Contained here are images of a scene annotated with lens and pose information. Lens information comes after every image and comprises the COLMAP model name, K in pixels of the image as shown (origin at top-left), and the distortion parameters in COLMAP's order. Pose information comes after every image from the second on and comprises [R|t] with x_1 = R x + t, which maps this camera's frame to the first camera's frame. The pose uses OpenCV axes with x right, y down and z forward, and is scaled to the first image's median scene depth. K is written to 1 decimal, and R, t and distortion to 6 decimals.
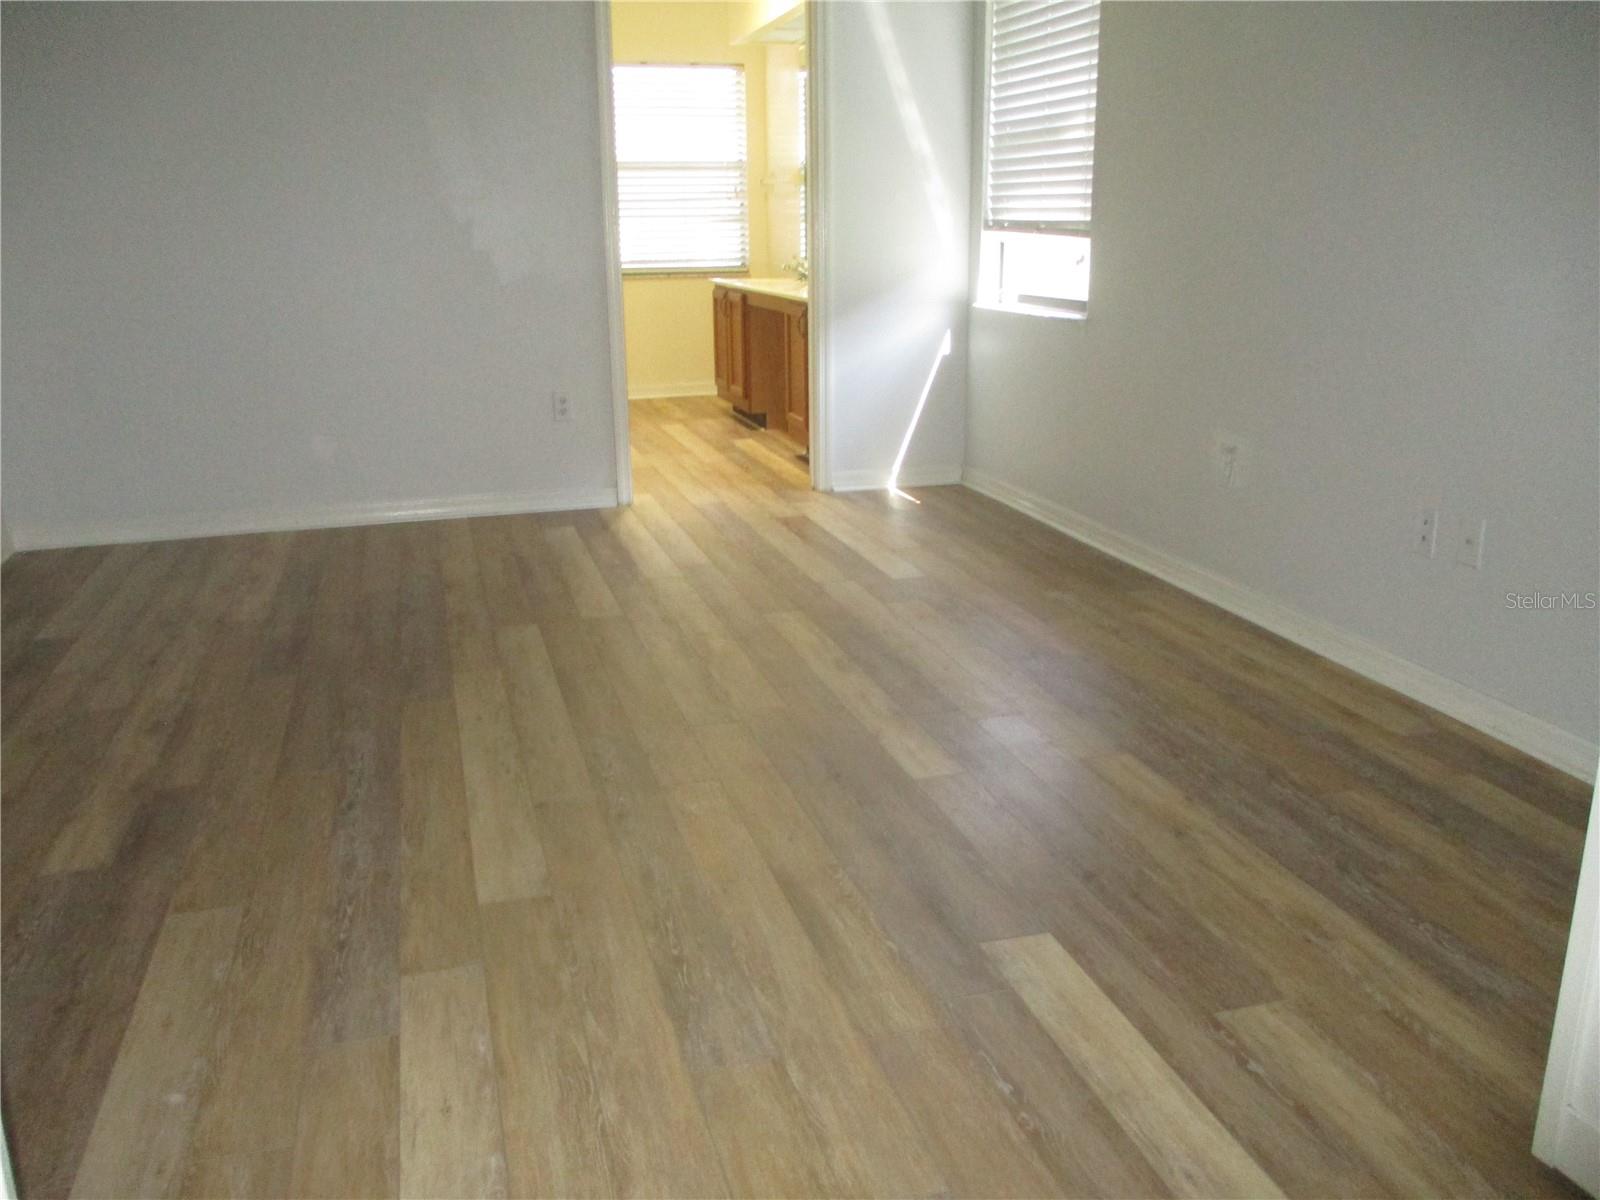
lens RADIAL K [[1321.9, 0, 800.8], [0, 1321.9, 599.0], [0, 0, 1]] dist [-0.030750, -0.004082]
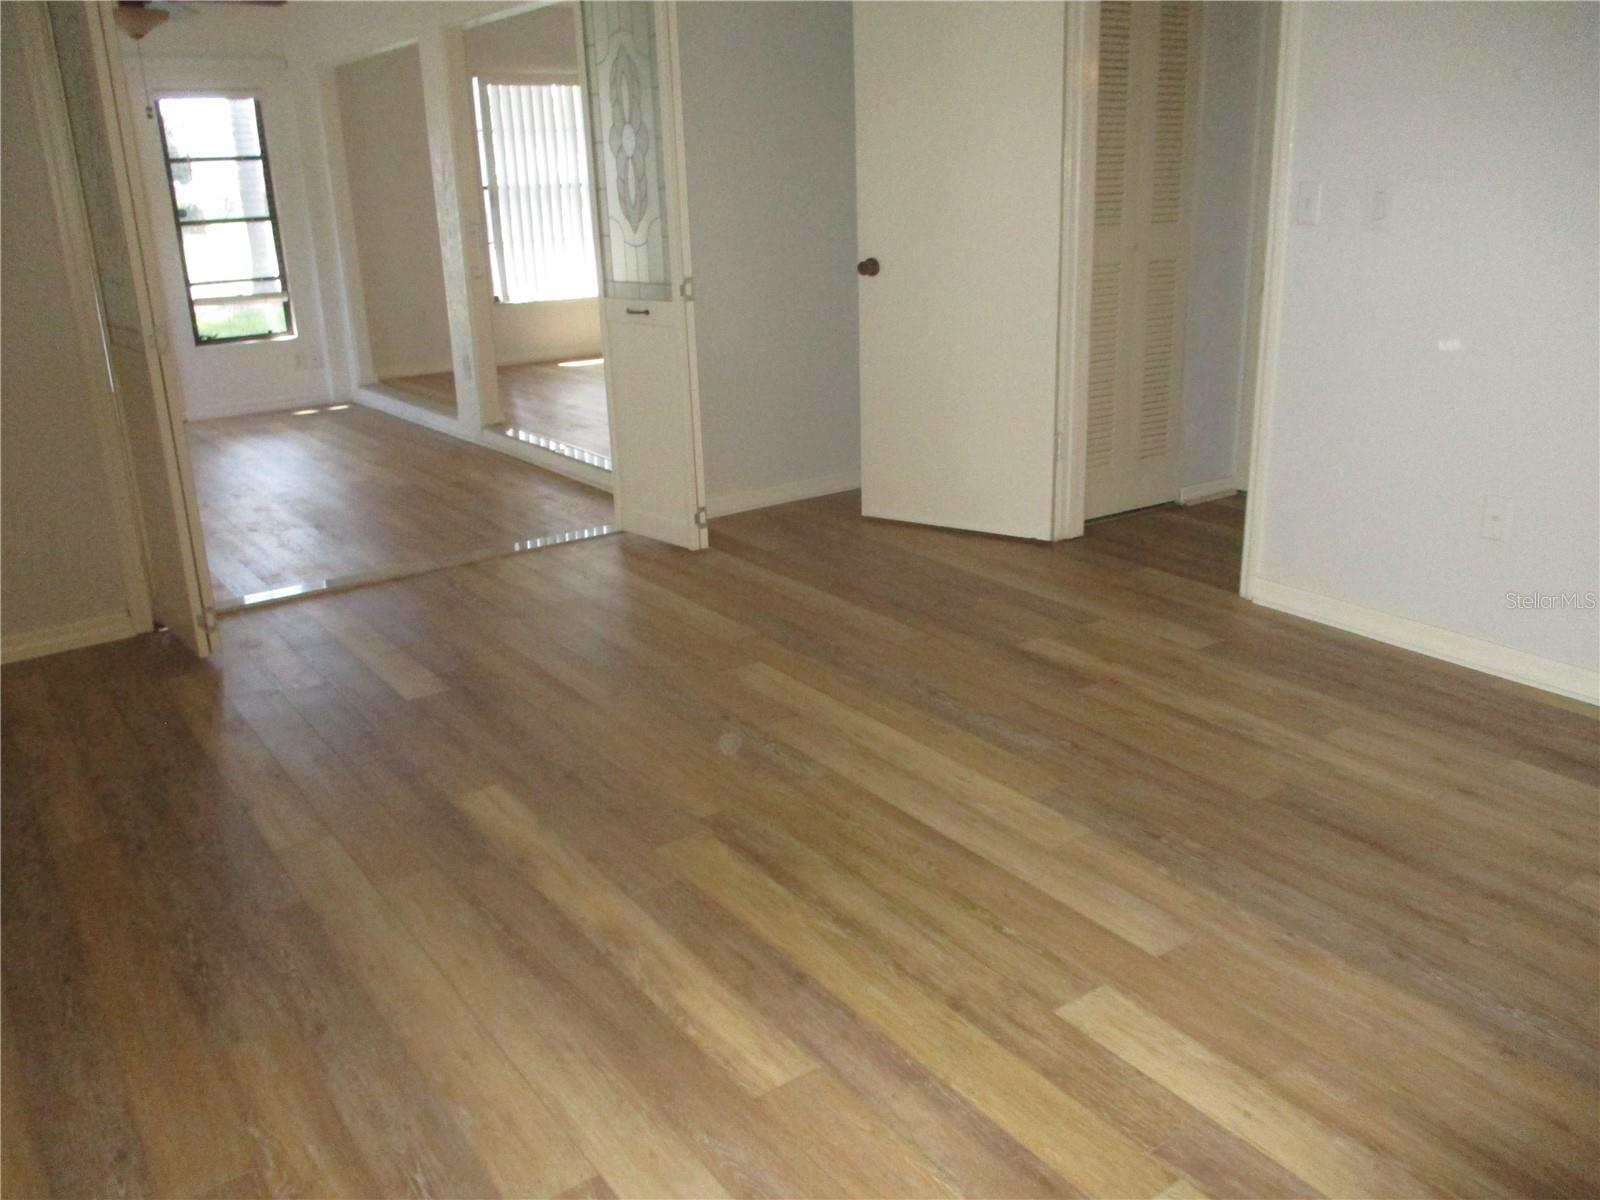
lens RADIAL K [[1321.9, 0, 802.1], [0, 1321.9, 596.9], [0, 0, 1]] dist [-0.030750, -0.004082]
pose [[-0.945933, 0.132138, -0.296227, 0.135413], [-0.055429, 0.833974, 0.549013, -0.551274], [0.319591, 0.535749, -0.781559, 1.675956]]
